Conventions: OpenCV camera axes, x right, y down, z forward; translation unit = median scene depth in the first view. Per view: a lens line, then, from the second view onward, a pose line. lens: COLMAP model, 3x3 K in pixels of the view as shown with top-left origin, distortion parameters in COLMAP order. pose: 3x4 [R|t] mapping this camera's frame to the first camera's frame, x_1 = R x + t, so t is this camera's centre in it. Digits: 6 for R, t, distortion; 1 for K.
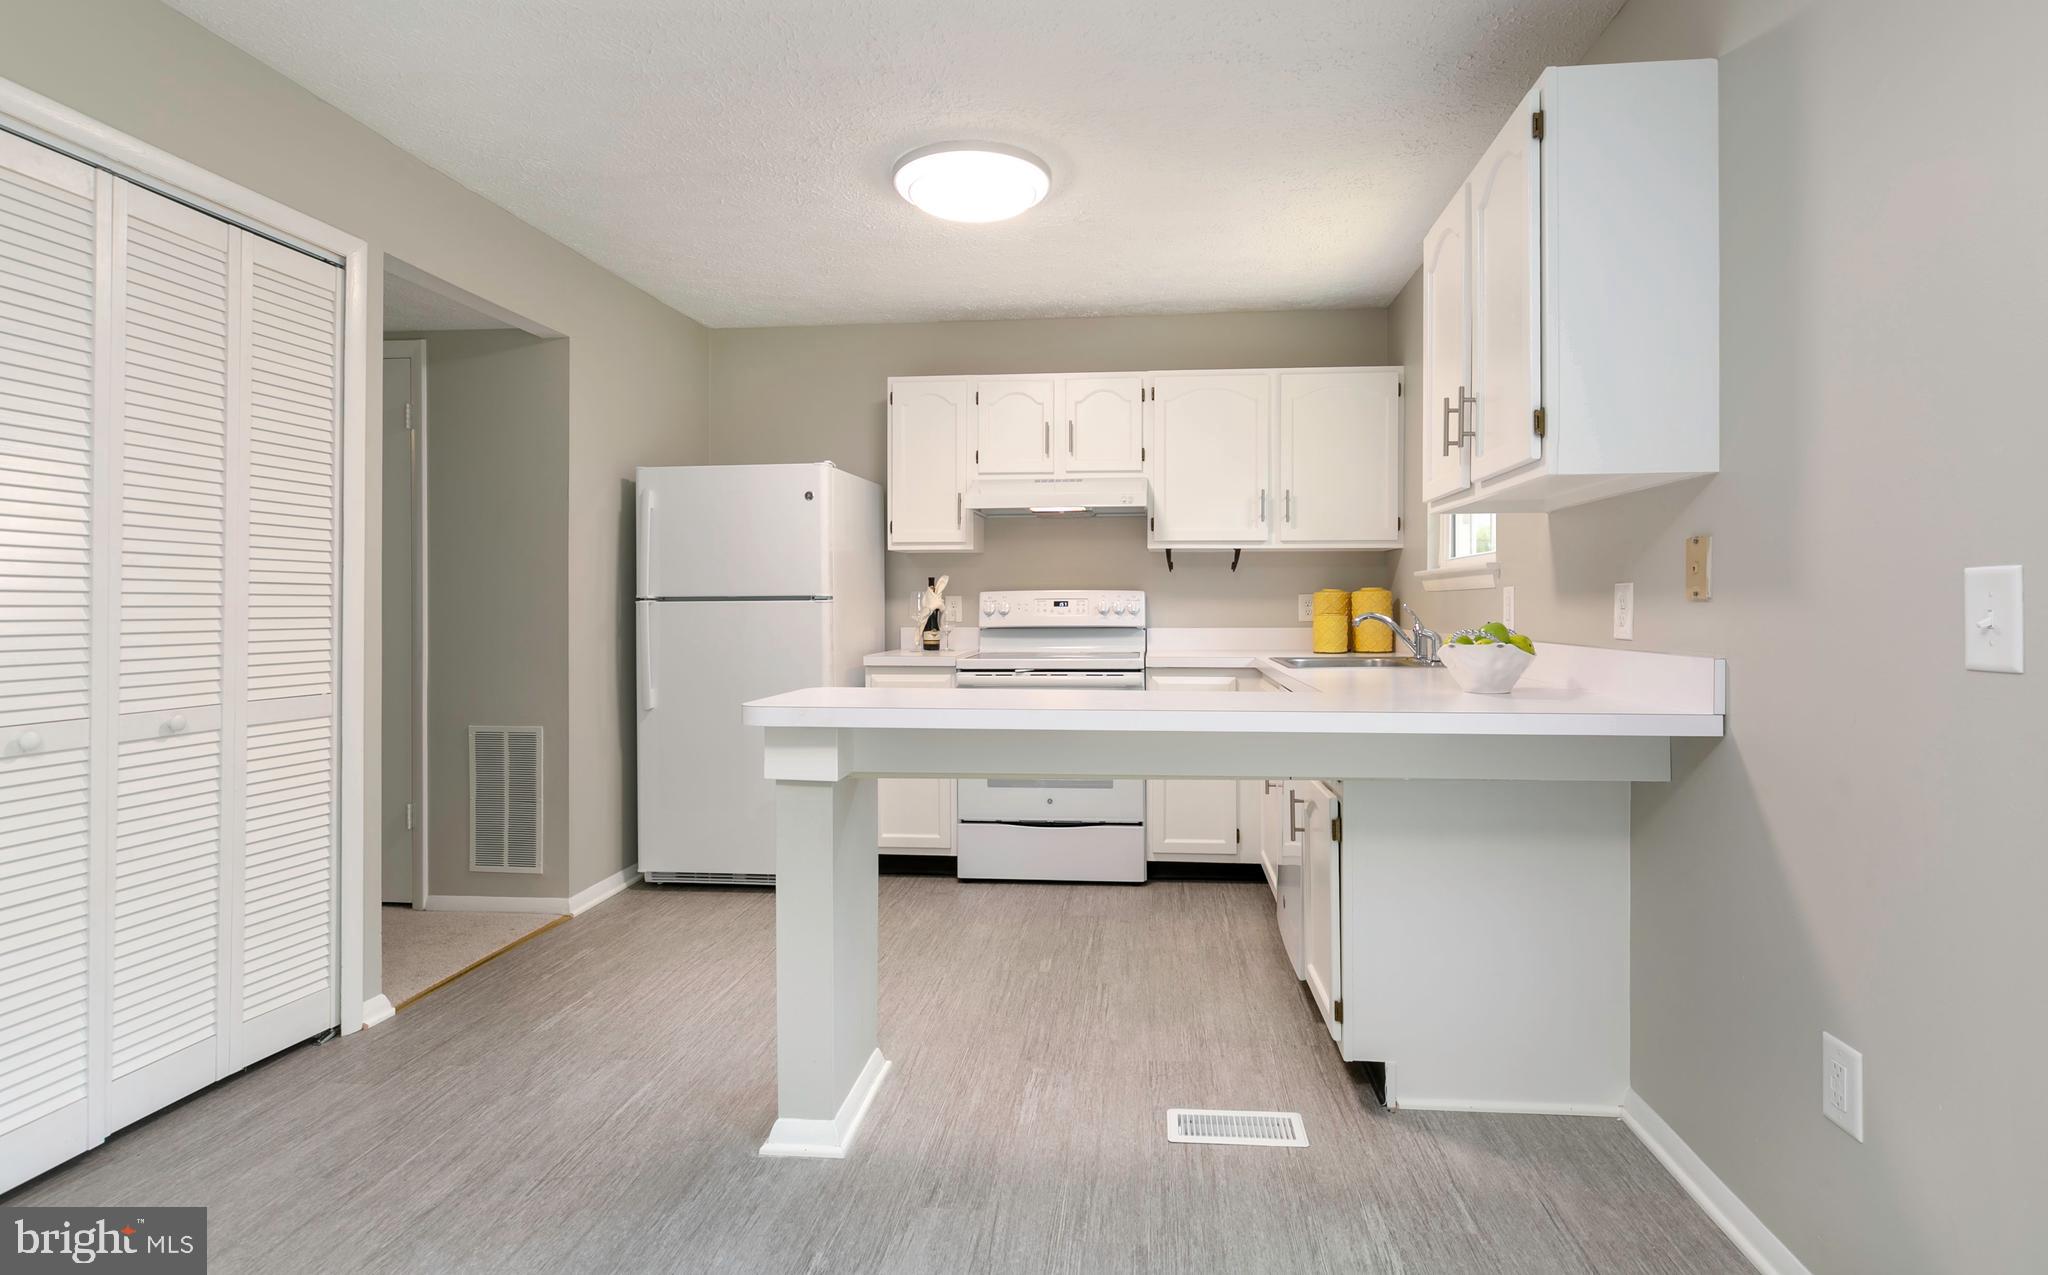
lens RADIAL K [[1003.2, 0, 1024.9], [0, 1003.2, 623.8], [0, 0, 1]] dist [-0.000395, -0.000124]
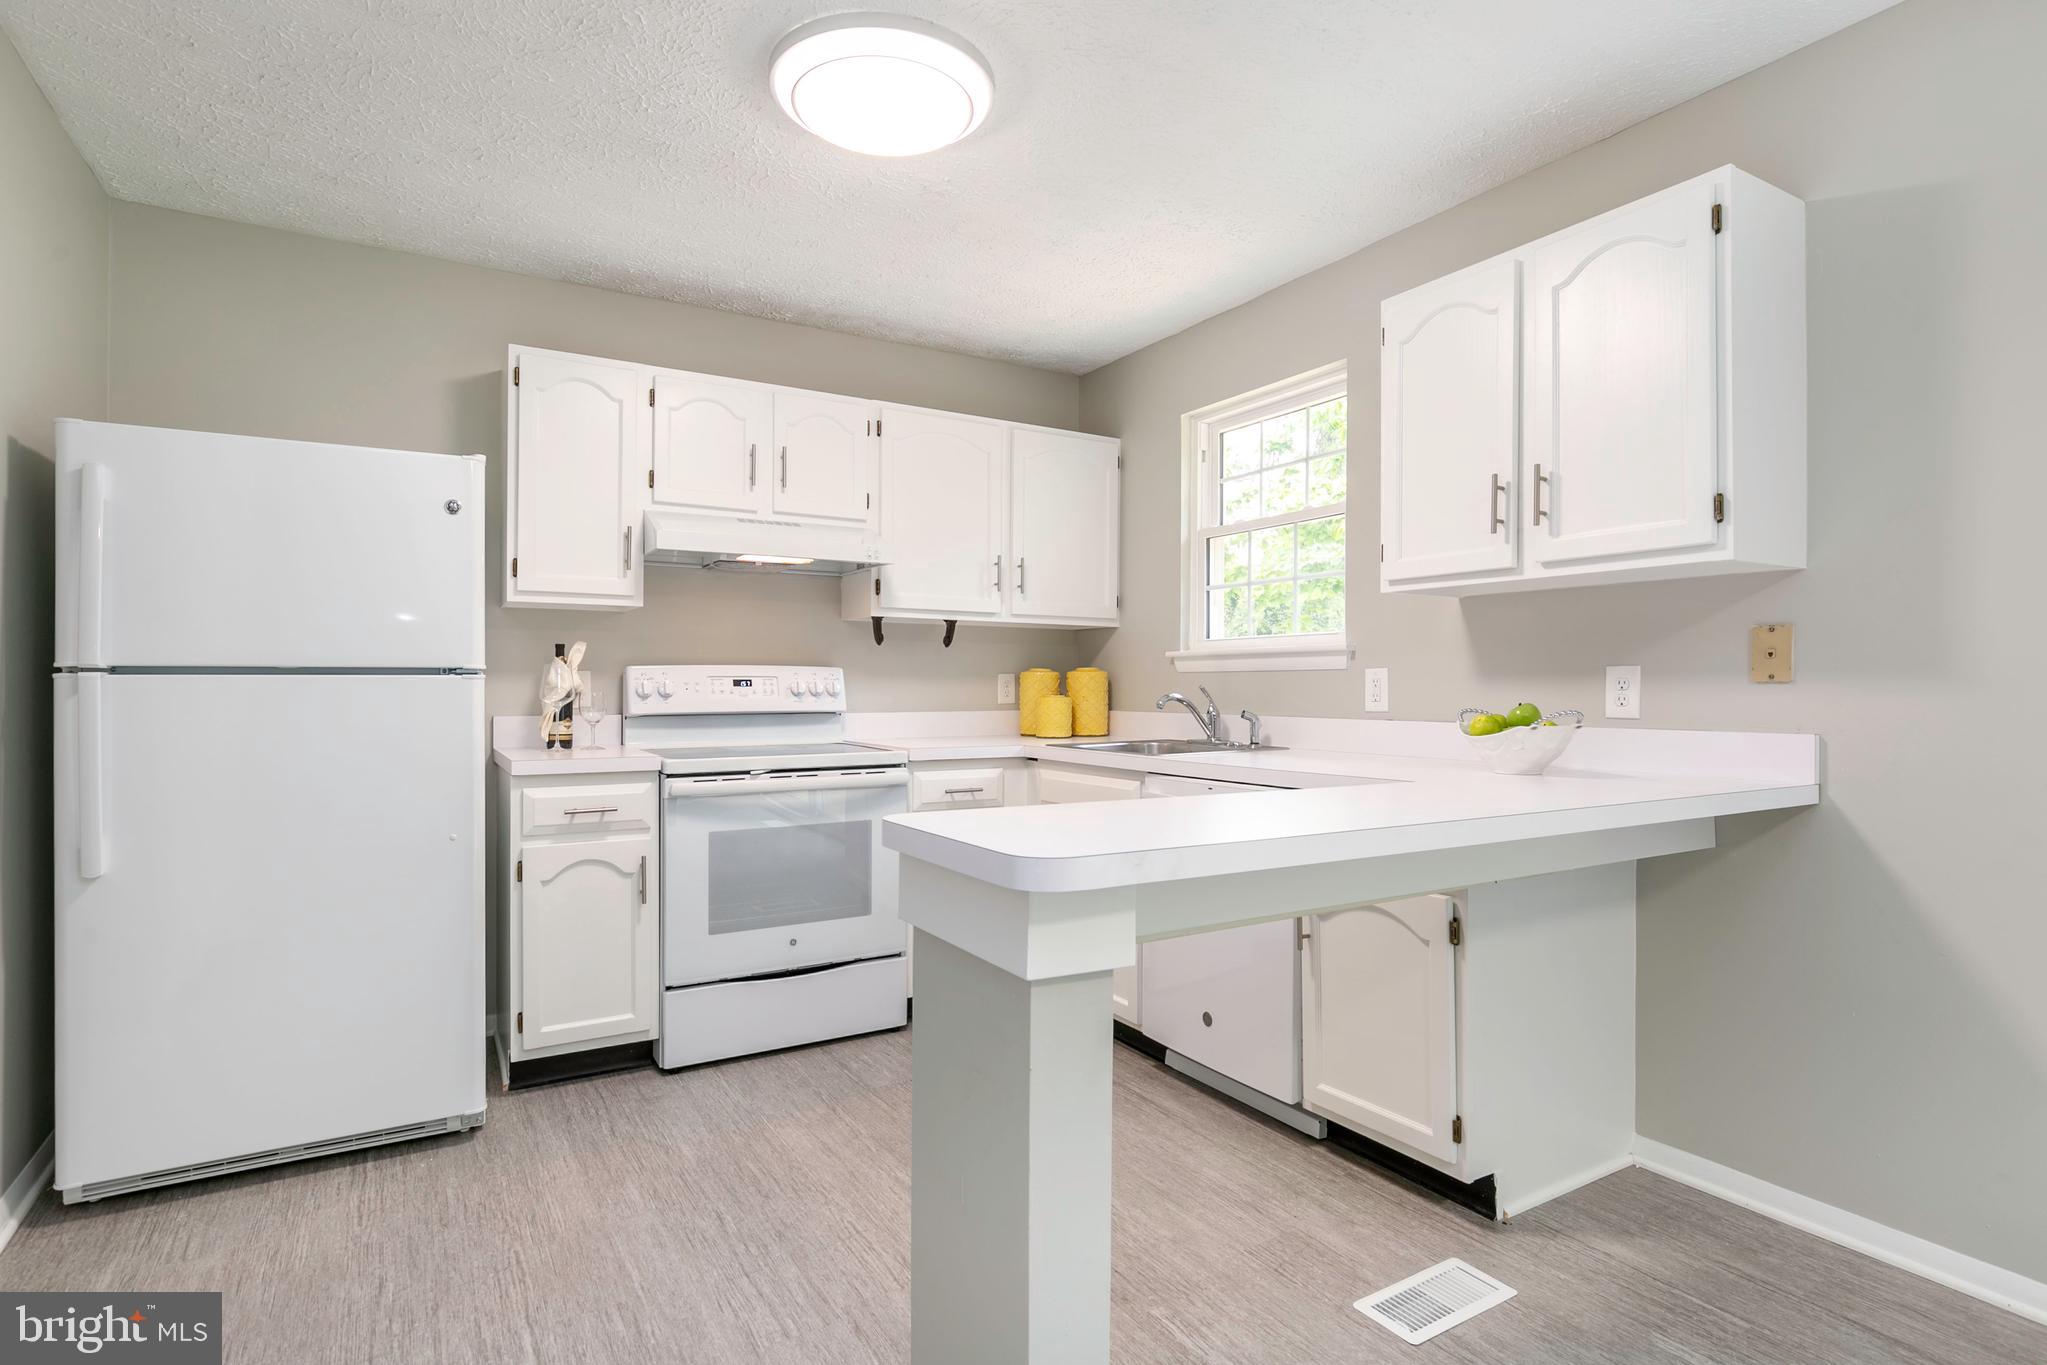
lens RADIAL K [[1044.8, 0, 992.7], [0, 1044.8, 698.7], [0, 0, 1]] dist [-0.001475, 0.000506]
pose [[0.797059, -0.003356, 0.603892, -0.316957], [0.007654, 0.999960, -0.004546, -0.002938], [-0.603853, 0.008246, 0.797053, 0.263525]]
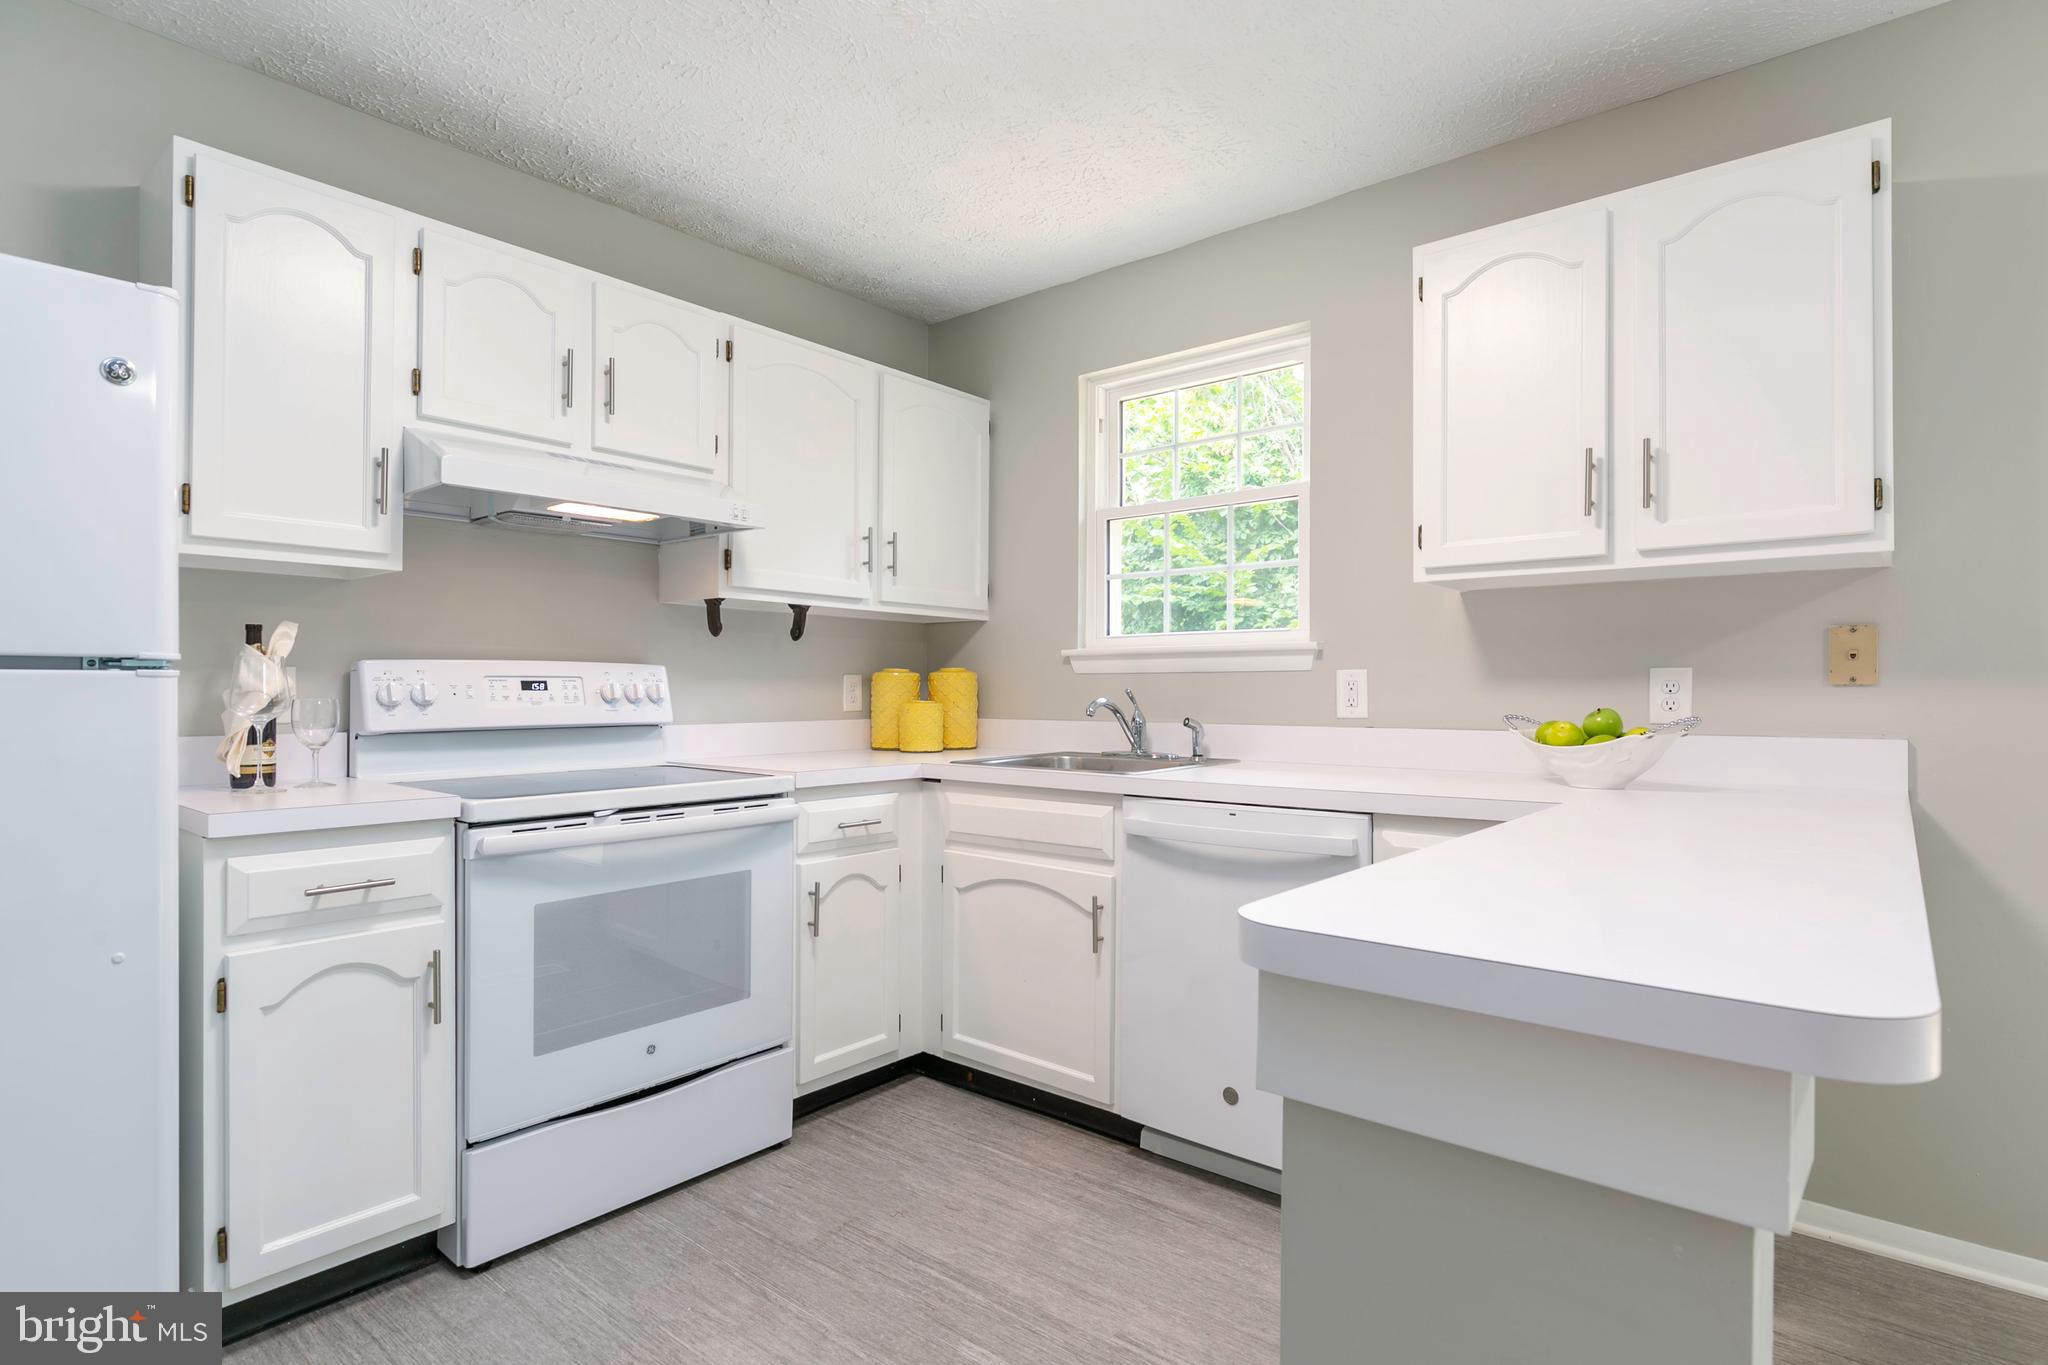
lens RADIAL K [[1045.3, 0, 993.2], [0, 1045.3, 698.7], [0, 0, 1]] dist [-0.001475, 0.000506]
pose [[0.546333, -0.003433, 0.837561, -0.330303], [0.013200, 0.999903, -0.004511, -0.007129], [-0.837464, 0.013520, 0.546325, 0.510062]]
